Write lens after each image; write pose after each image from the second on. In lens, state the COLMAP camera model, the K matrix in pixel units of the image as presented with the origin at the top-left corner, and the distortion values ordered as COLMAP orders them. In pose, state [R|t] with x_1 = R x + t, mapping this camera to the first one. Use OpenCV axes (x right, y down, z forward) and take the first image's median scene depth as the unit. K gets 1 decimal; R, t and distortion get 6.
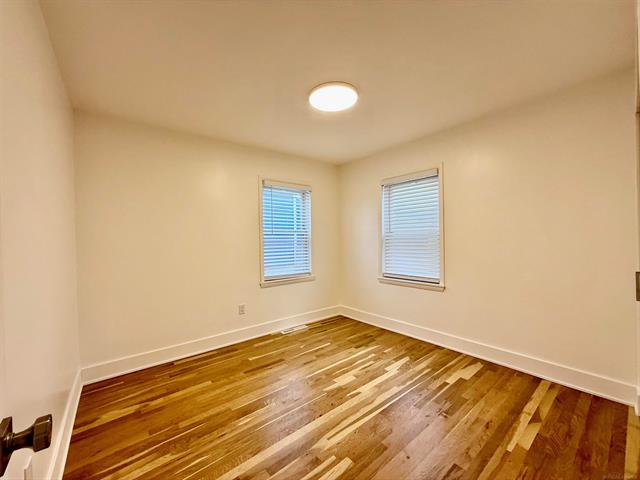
lens RADIAL K [[254.2, 0, 319.3], [0, 254.2, 239.8], [0, 0, 1]] dist [0.000211, -0.000218]
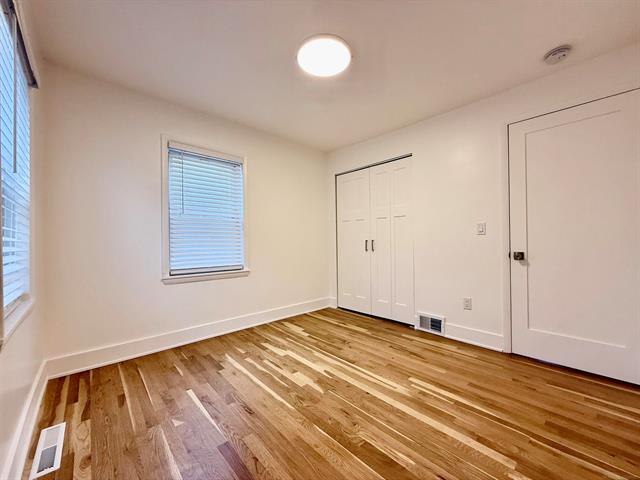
lens RADIAL K [[254.2, 0, 319.4], [0, 254.2, 241.1], [0, 0, 1]] dist [0.000211, -0.000218]
pose [[-0.061821, 0.019298, 0.997901, -0.672382], [0.013742, 0.999735, -0.018482, 0.095642], [-0.997993, 0.012570, -0.062070, 0.874585]]
